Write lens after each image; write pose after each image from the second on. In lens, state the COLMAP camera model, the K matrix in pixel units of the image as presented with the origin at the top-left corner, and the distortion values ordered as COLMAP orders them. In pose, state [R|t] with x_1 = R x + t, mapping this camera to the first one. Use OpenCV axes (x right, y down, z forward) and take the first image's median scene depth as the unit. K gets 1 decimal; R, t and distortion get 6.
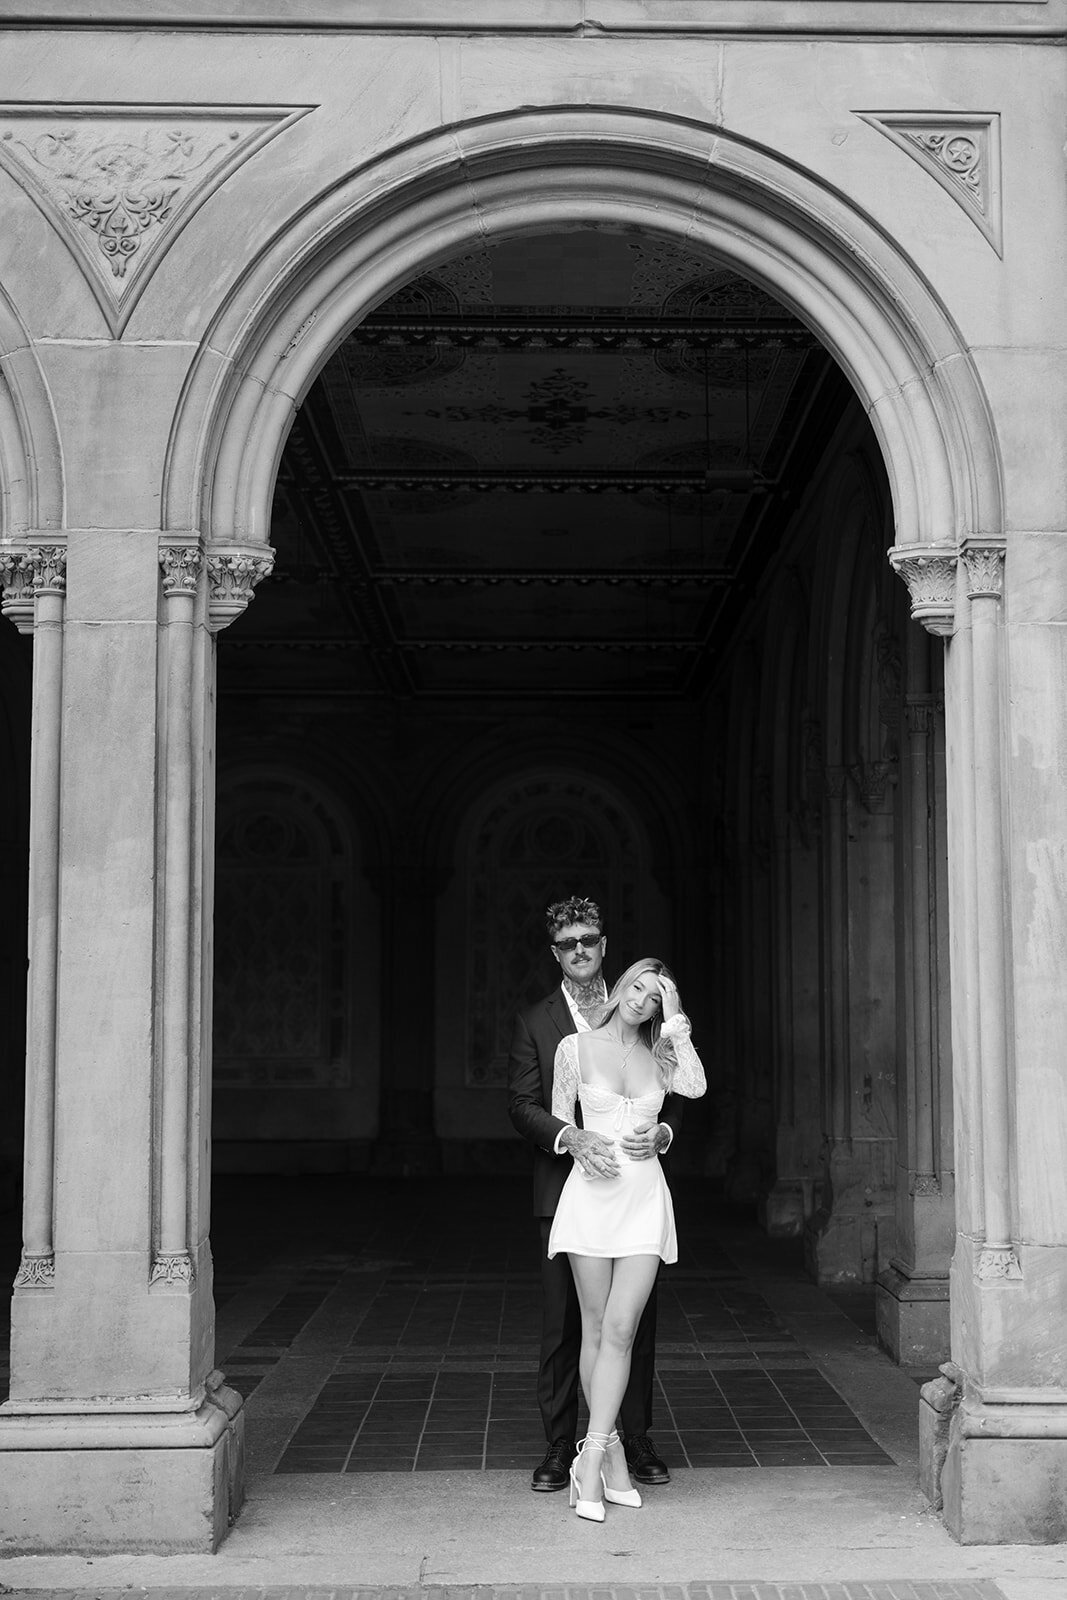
lens RADIAL K [[2118.2, 0, 613.6], [0, 2118.2, 832.0], [0, 0, 1]] dist [0.027942, 0.000000]
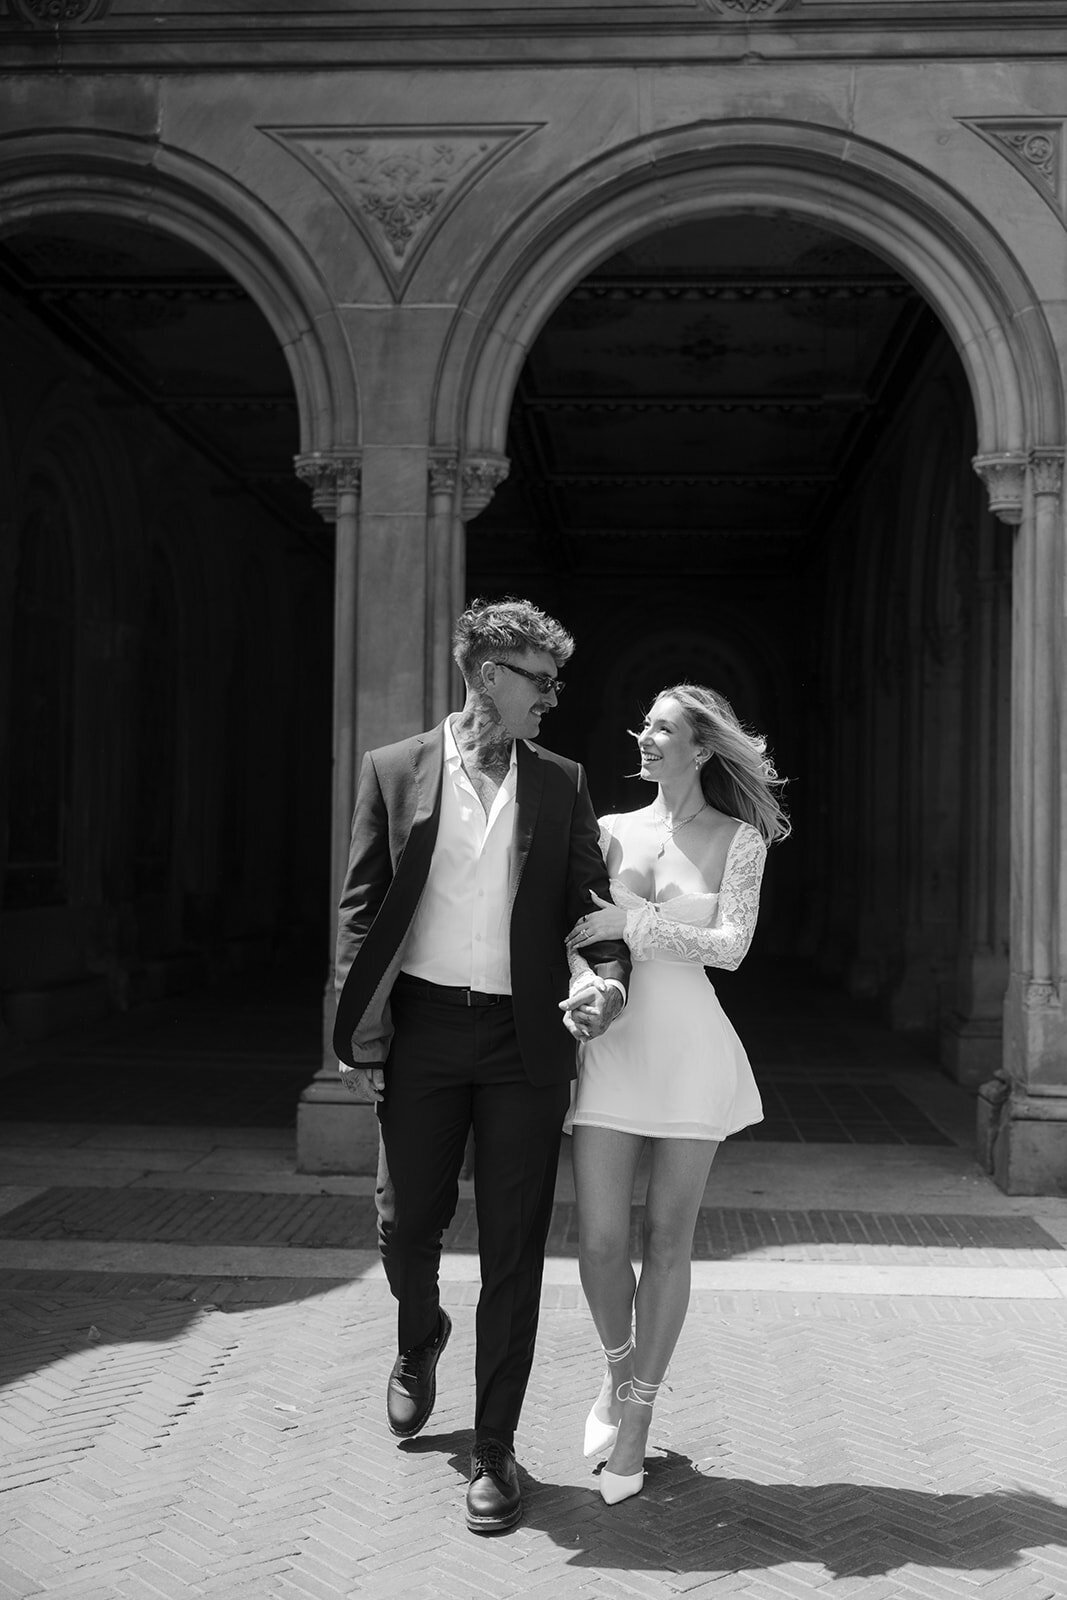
lens RADIAL K [[1737.3, 0, 541.7], [0, 1737.3, 807.1], [0, 0, 1]] dist [0.020347, 0.000000]
pose [[0.995196, 0.017375, -0.096350, -0.029082], [-0.010830, 0.997624, 0.068037, 0.012317], [0.097304, -0.066667, 0.993019, -0.115182]]
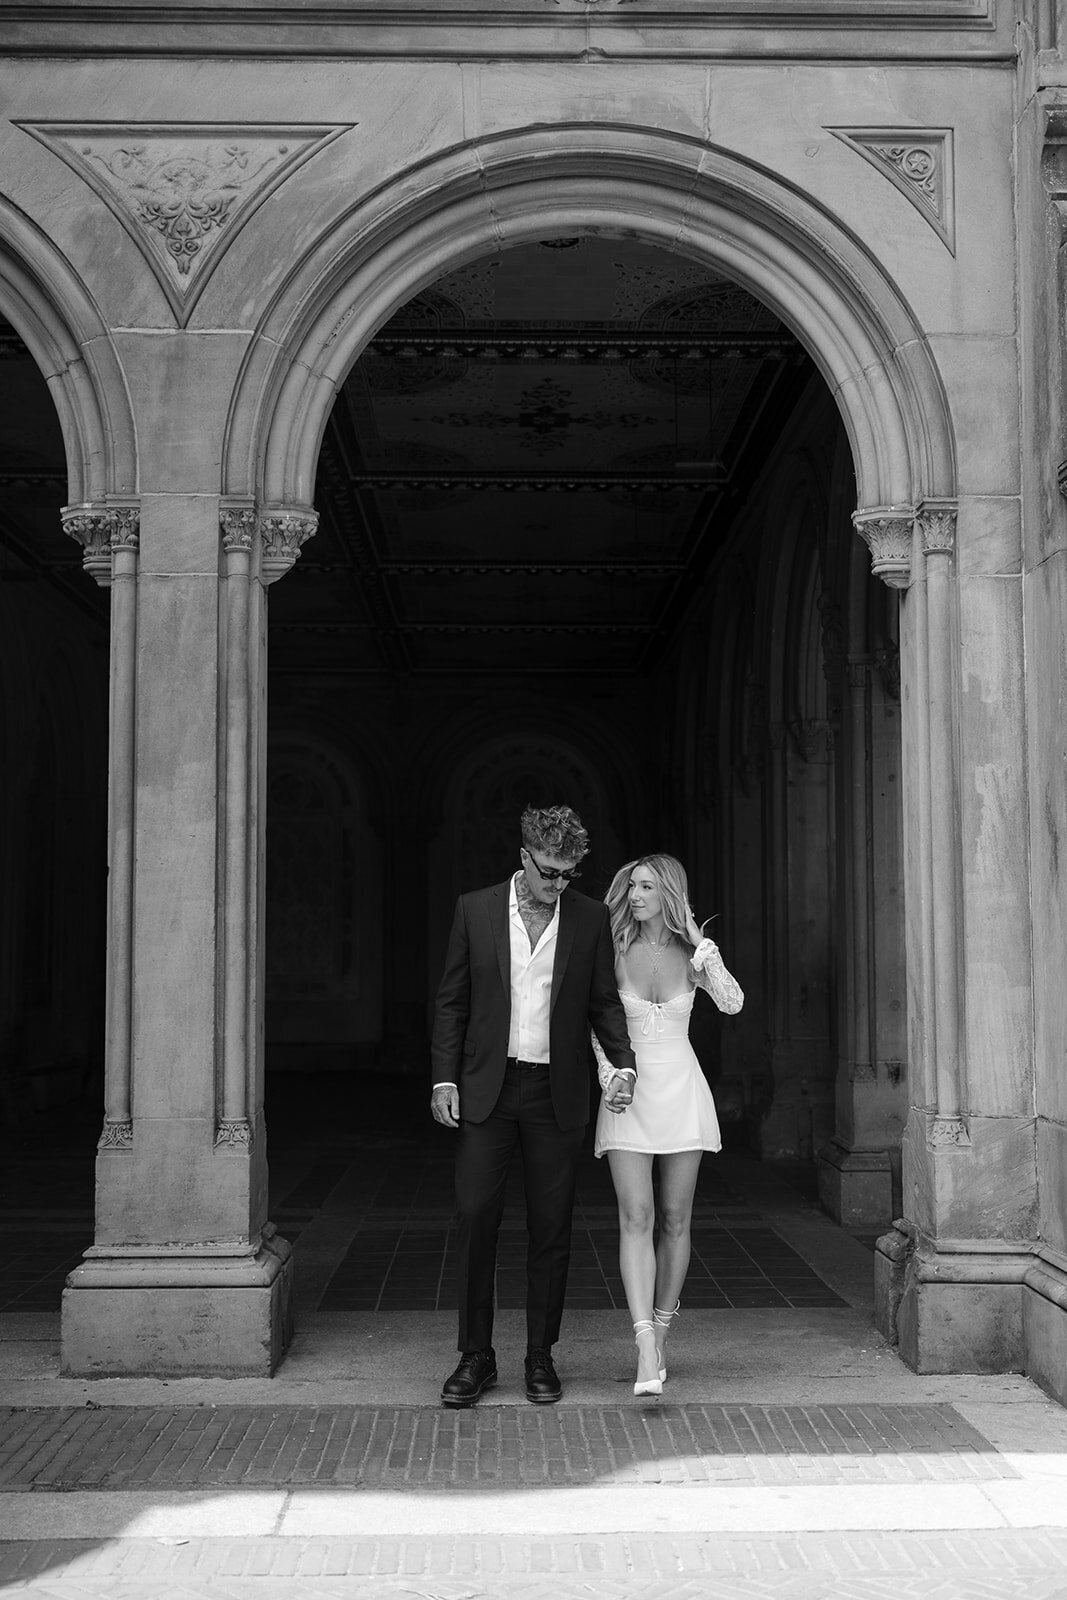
lens RADIAL K [[1737.3, 0, 534.2], [0, 1737.3, 838.3], [0, 0, 1]] dist [0.020347, 0.000000]
pose [[0.999898, 0.001669, -0.014192, -0.029409], [-0.001376, 0.999786, 0.020659, 0.023808], [0.014223, -0.020637, 0.999686, 0.054994]]
